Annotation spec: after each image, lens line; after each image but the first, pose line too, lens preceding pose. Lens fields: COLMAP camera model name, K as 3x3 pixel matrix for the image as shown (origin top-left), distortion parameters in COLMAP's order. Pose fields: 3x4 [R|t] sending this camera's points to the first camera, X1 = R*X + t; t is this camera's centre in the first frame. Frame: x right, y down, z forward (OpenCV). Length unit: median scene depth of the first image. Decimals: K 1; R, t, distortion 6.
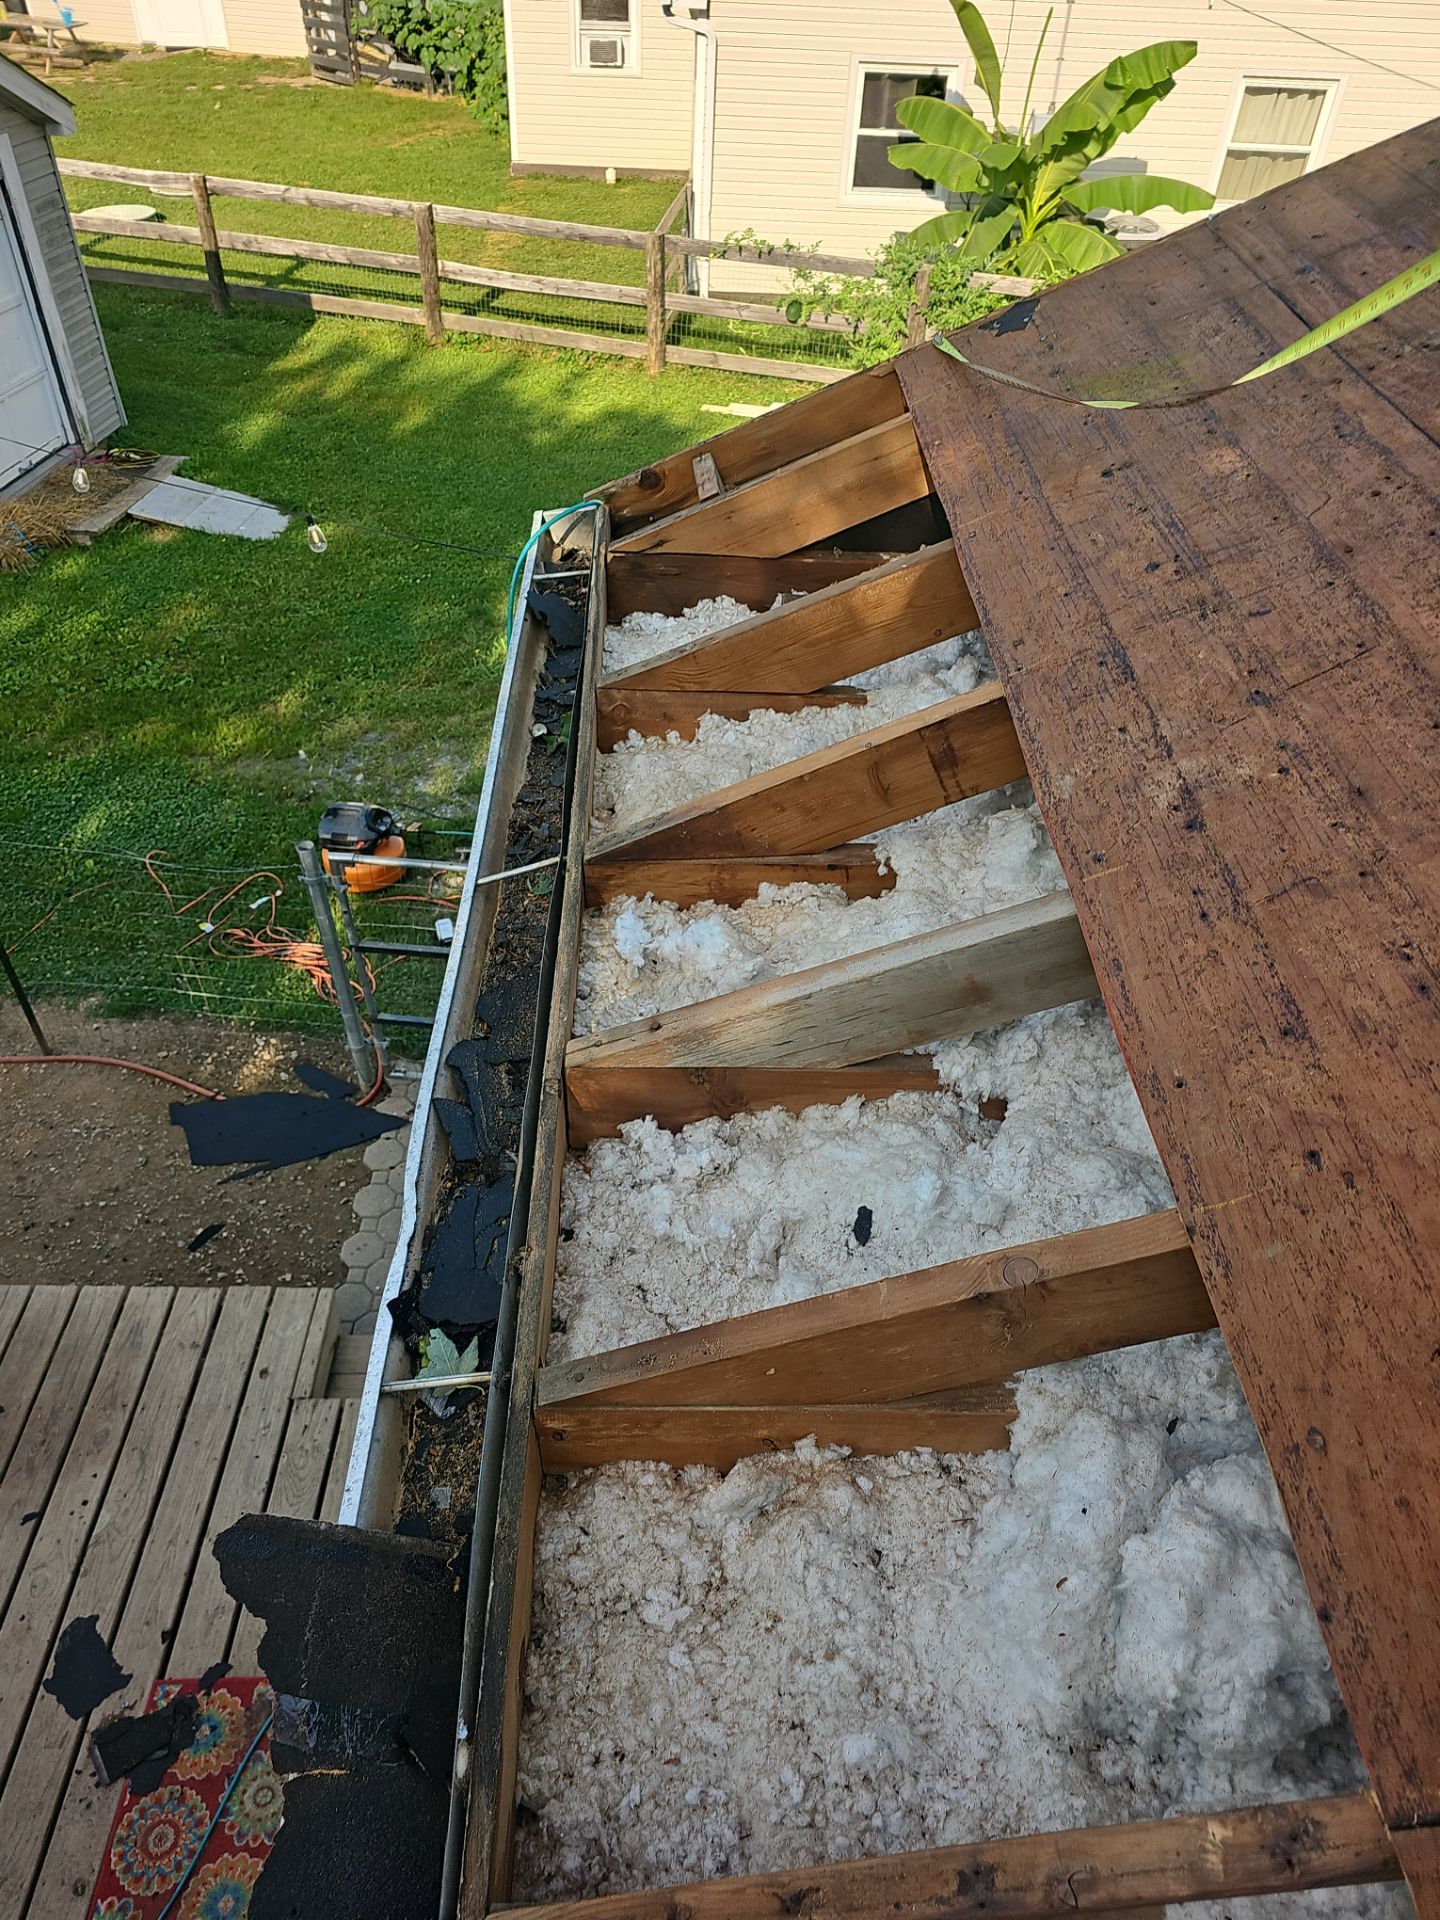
lens RADIAL K [[1271.3, 0, 729.8], [0, 1271.3, 963.7], [0, 0, 1]] dist [0.048450, -0.037510]
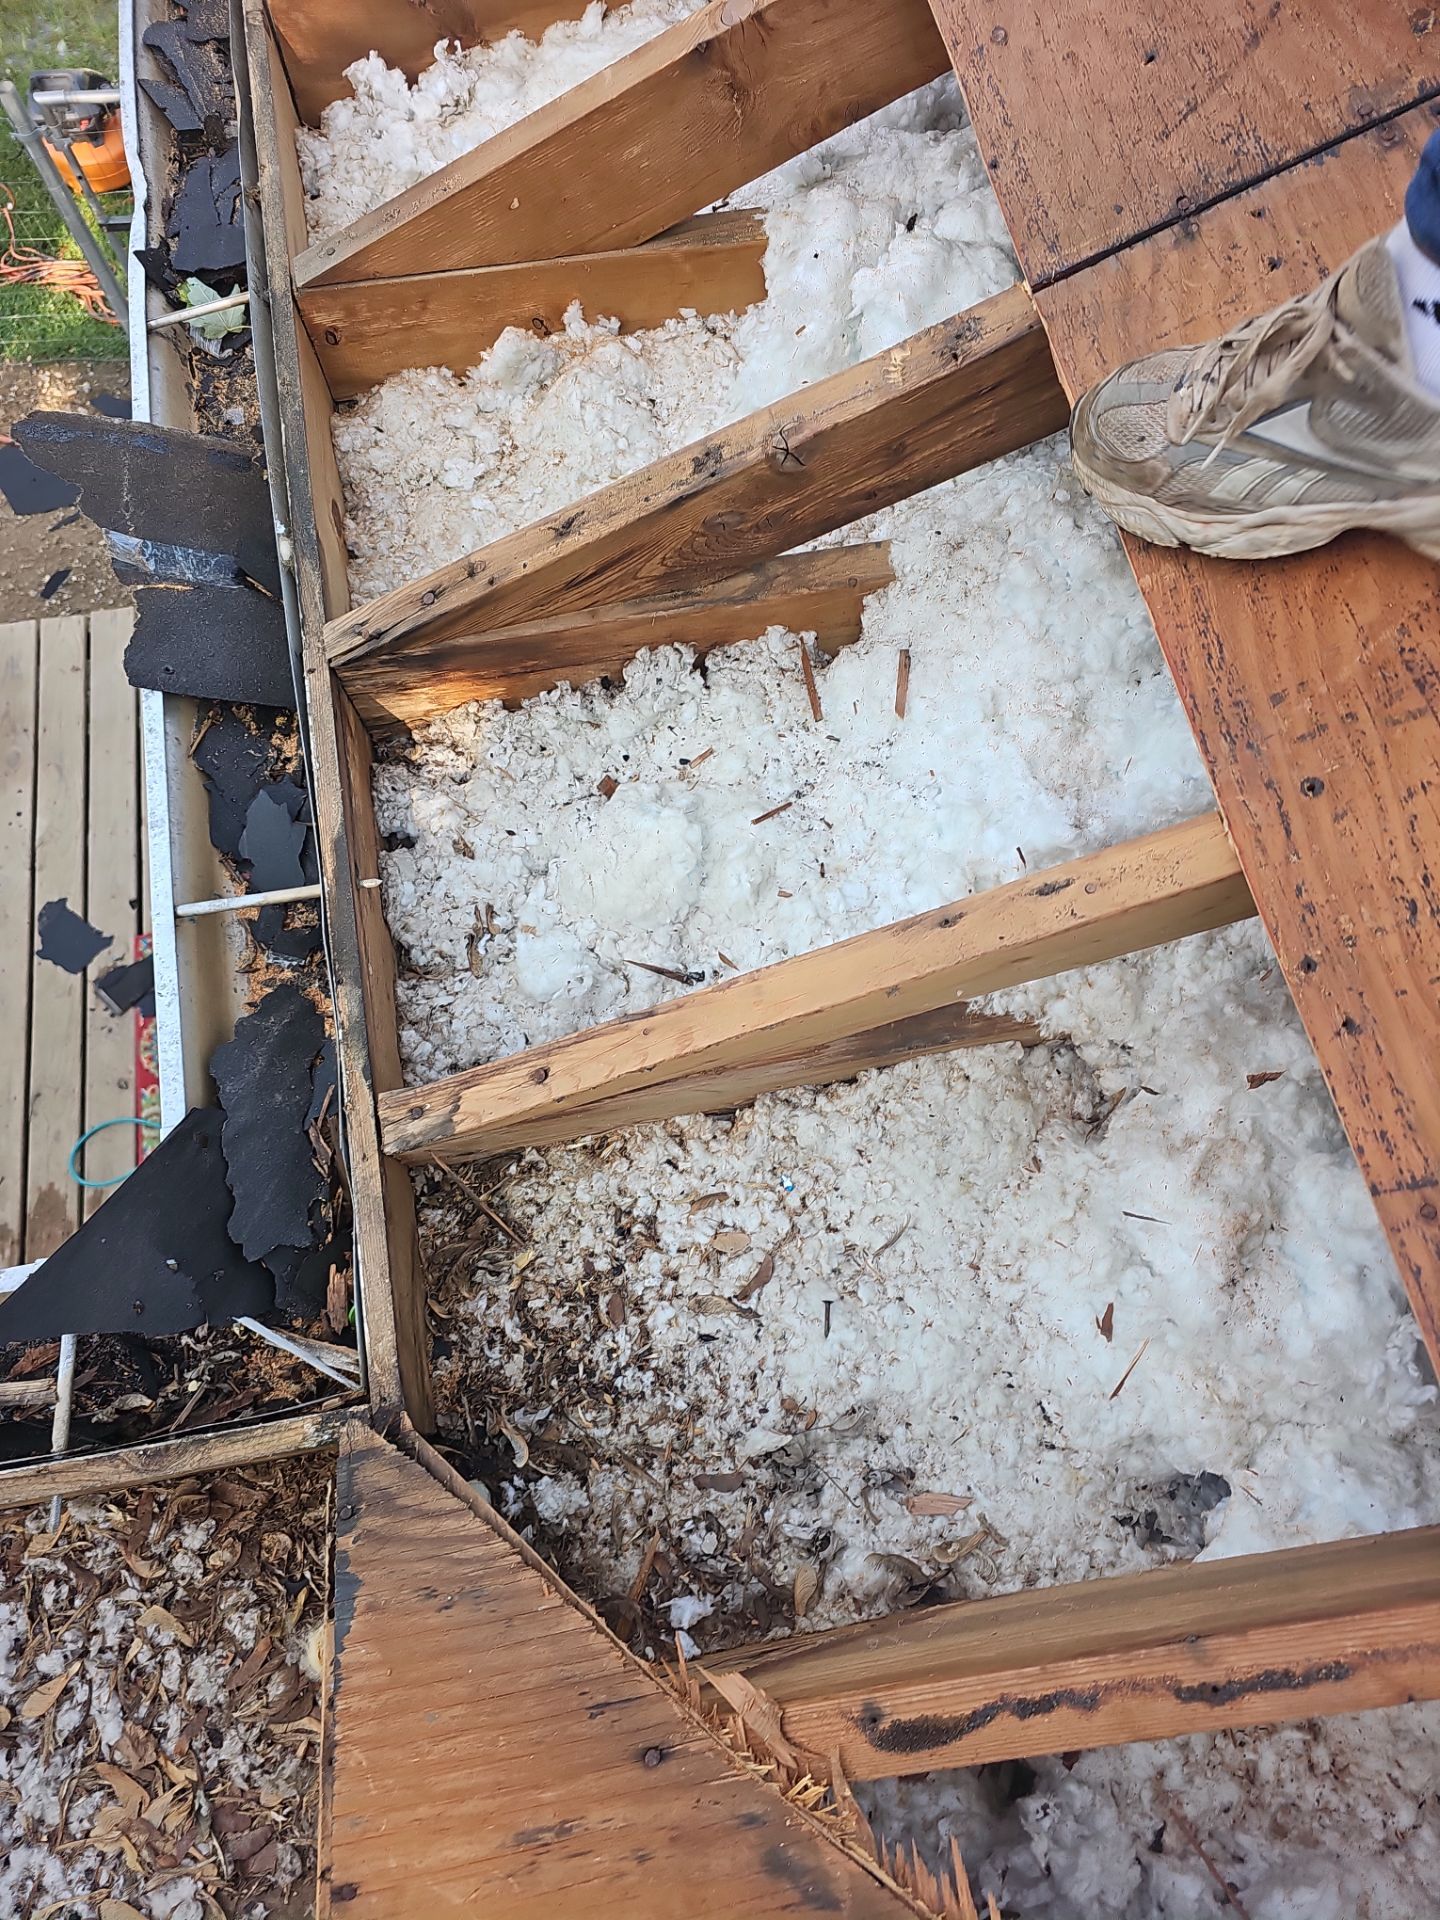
lens RADIAL K [[1250.8, 0, 725.1], [0, 1250.8, 942.2], [0, 0, 1]] dist [0.036529, -0.027197]
pose [[0.986713, -0.157869, 0.038396, 0.060876], [0.126391, 0.894345, 0.429152, 0.401617], [-0.102089, -0.418597, 0.902416, -0.144546]]
